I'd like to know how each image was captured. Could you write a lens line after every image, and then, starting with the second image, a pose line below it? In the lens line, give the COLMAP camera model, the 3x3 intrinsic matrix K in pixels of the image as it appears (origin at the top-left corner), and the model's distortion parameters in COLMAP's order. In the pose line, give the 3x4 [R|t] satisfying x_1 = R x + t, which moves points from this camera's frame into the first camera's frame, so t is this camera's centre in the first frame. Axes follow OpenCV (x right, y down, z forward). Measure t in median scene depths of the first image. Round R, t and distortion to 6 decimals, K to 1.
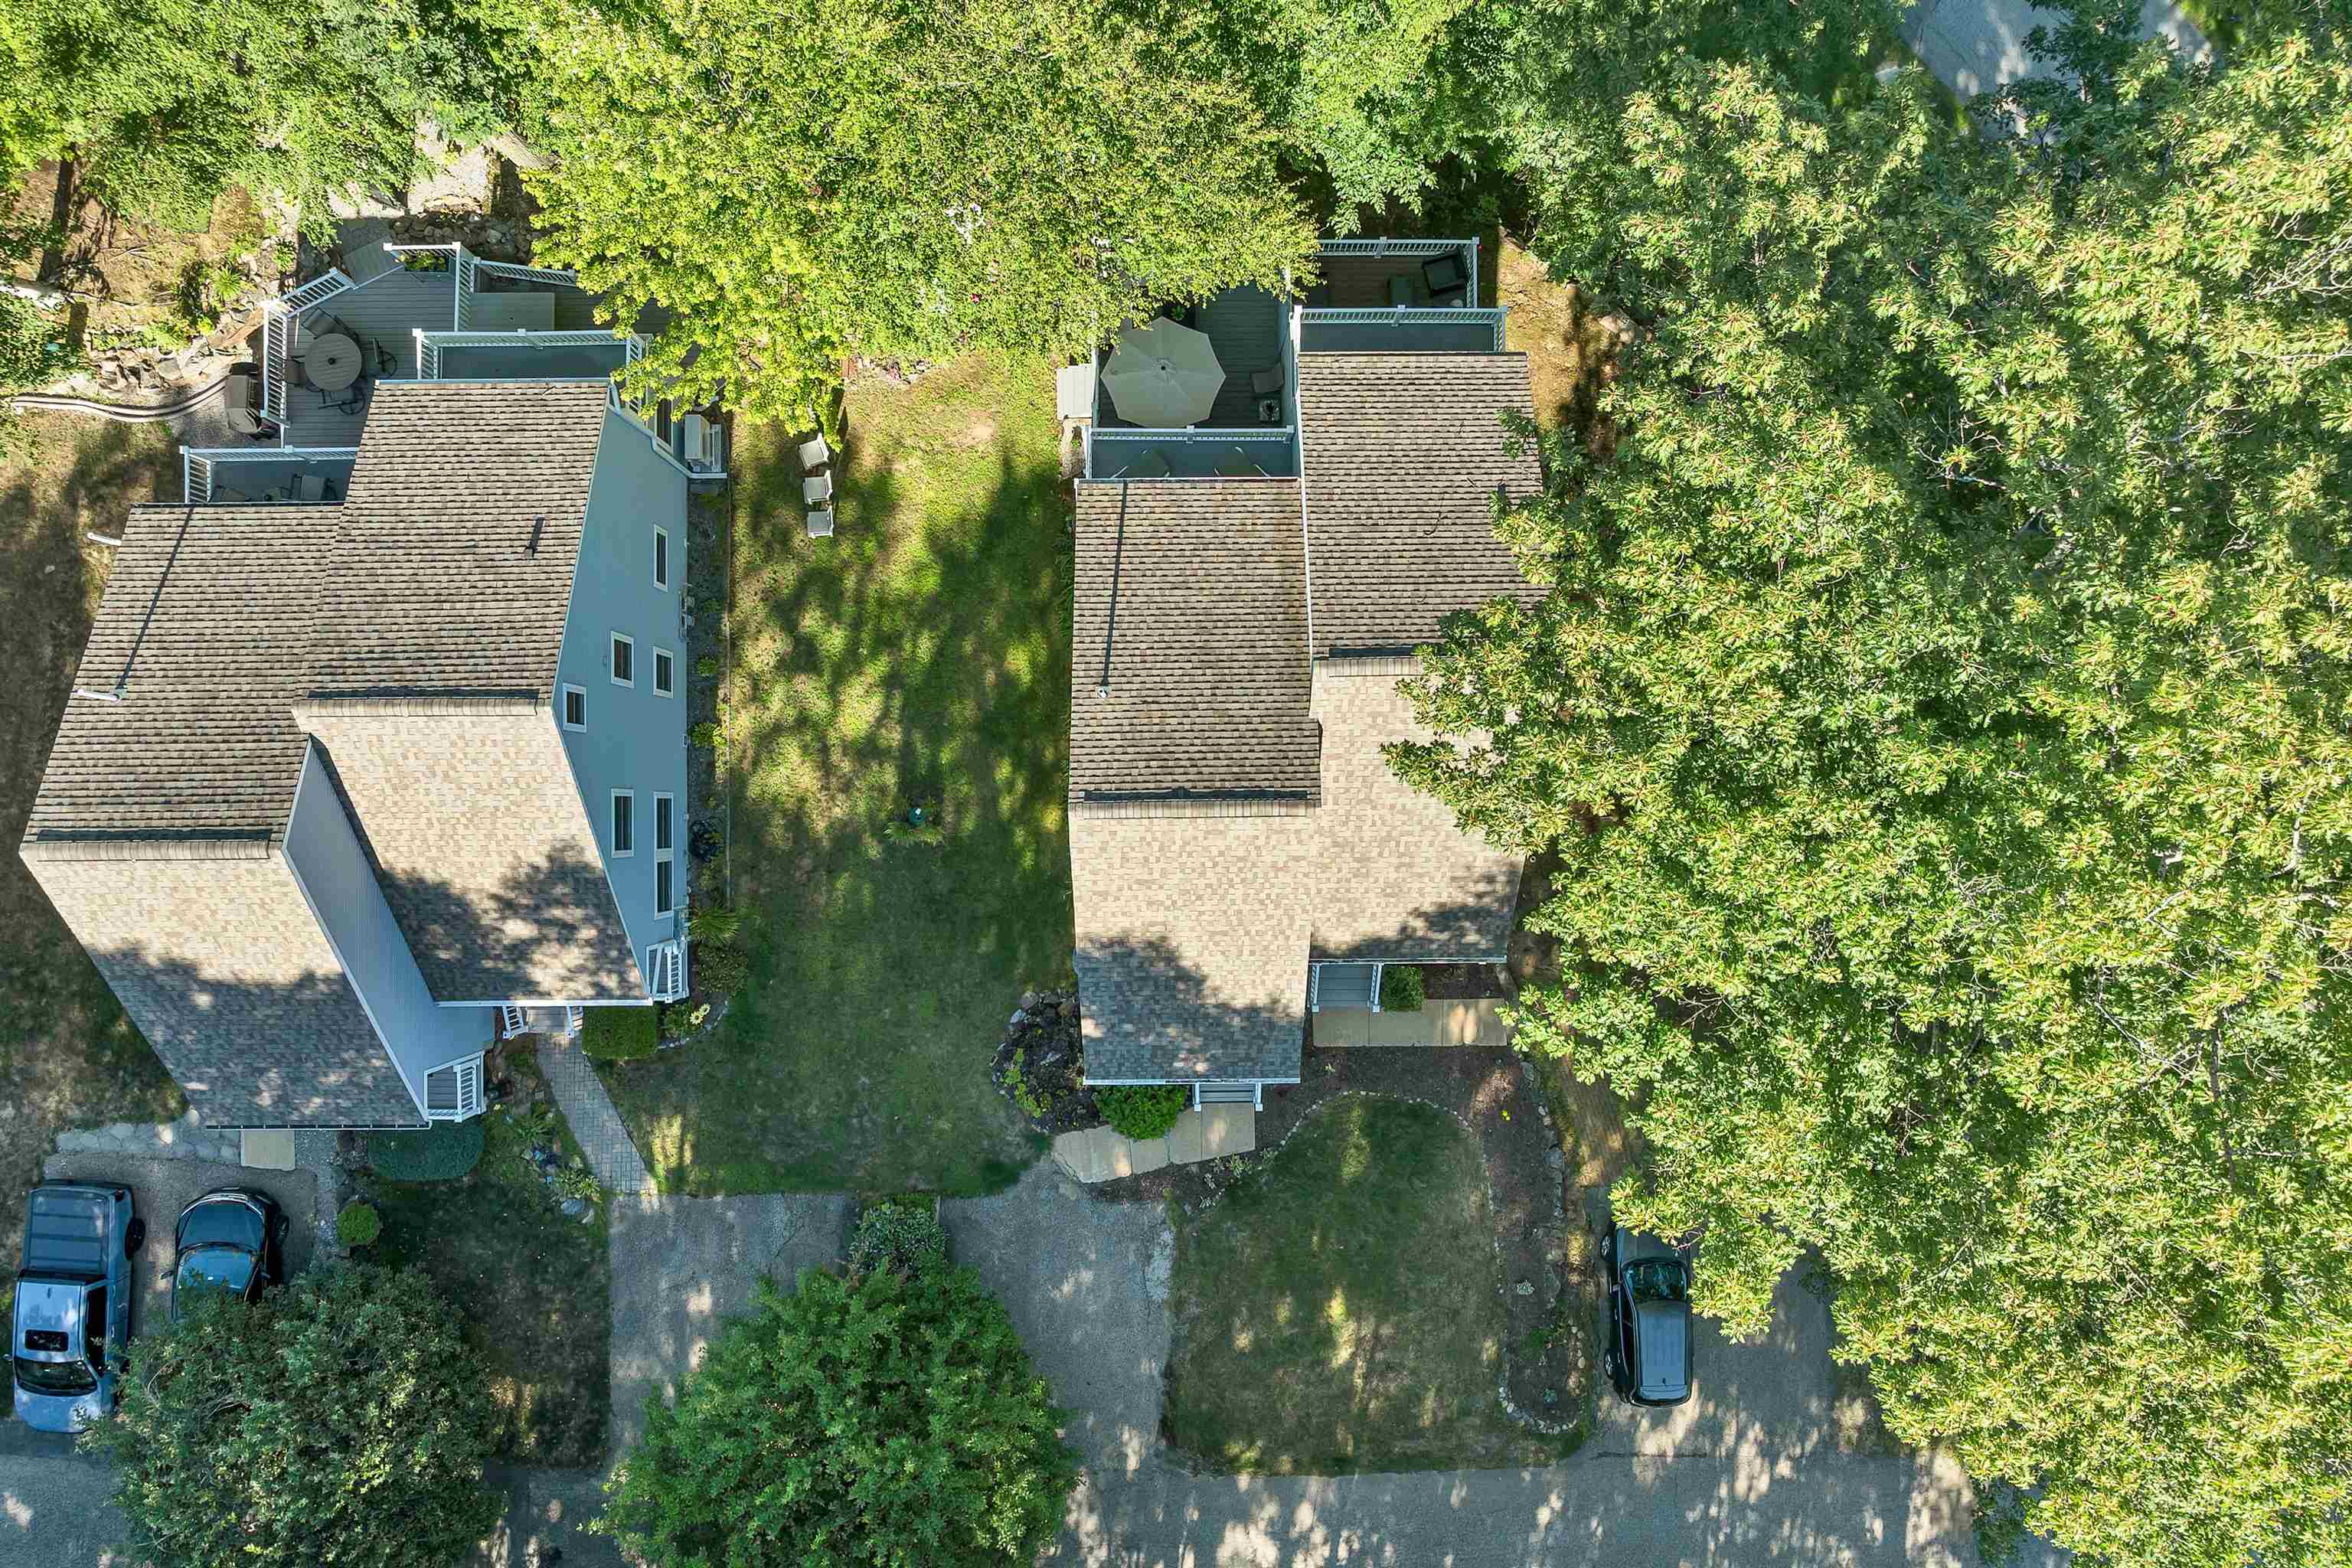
lens RADIAL K [[1682.2, 0, 1175.5], [0, 1682.2, 823.6], [0, 0, 1]] dist [-0.067590, 0.043095]
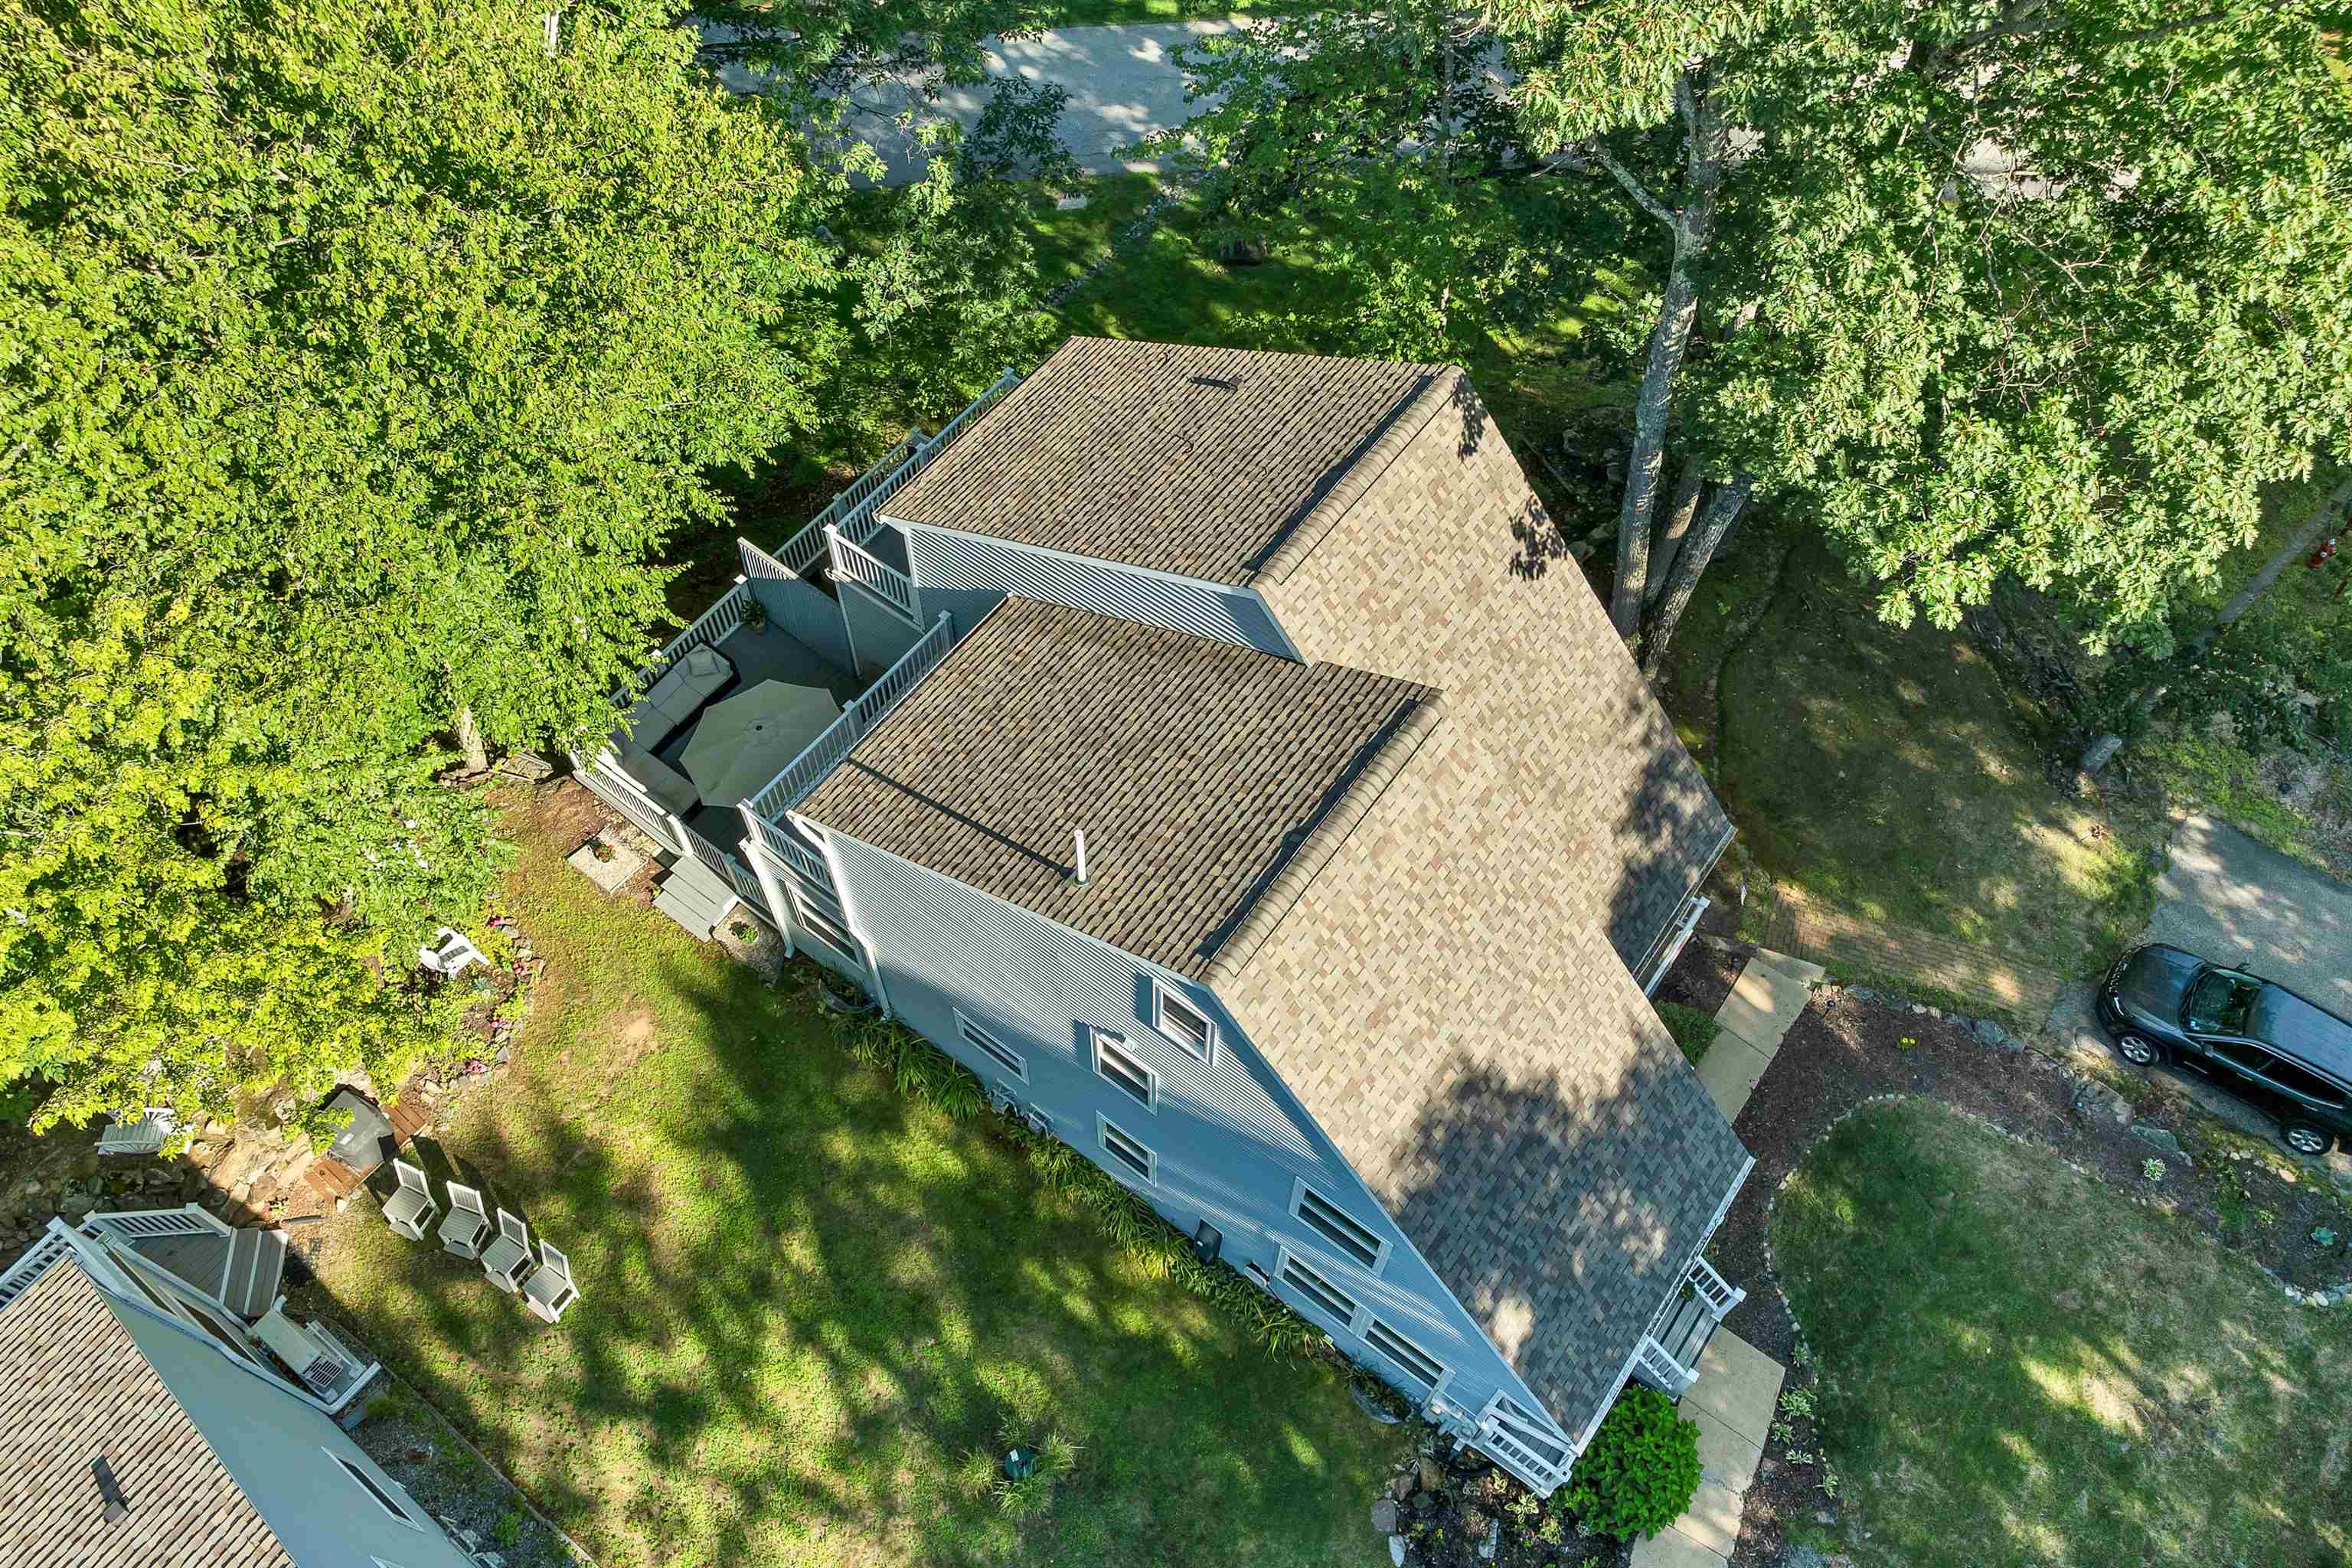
lens RADIAL K [[1682.2, 0, 1175.5], [0, 1682.2, 823.6], [0, 0, 1]] dist [-0.067590, 0.043095]
pose [[0.611623, -0.683980, 0.397604, -0.203286], [0.790435, 0.549644, -0.270377, 0.084608], [-0.033608, 0.479649, 0.876817, 0.378989]]
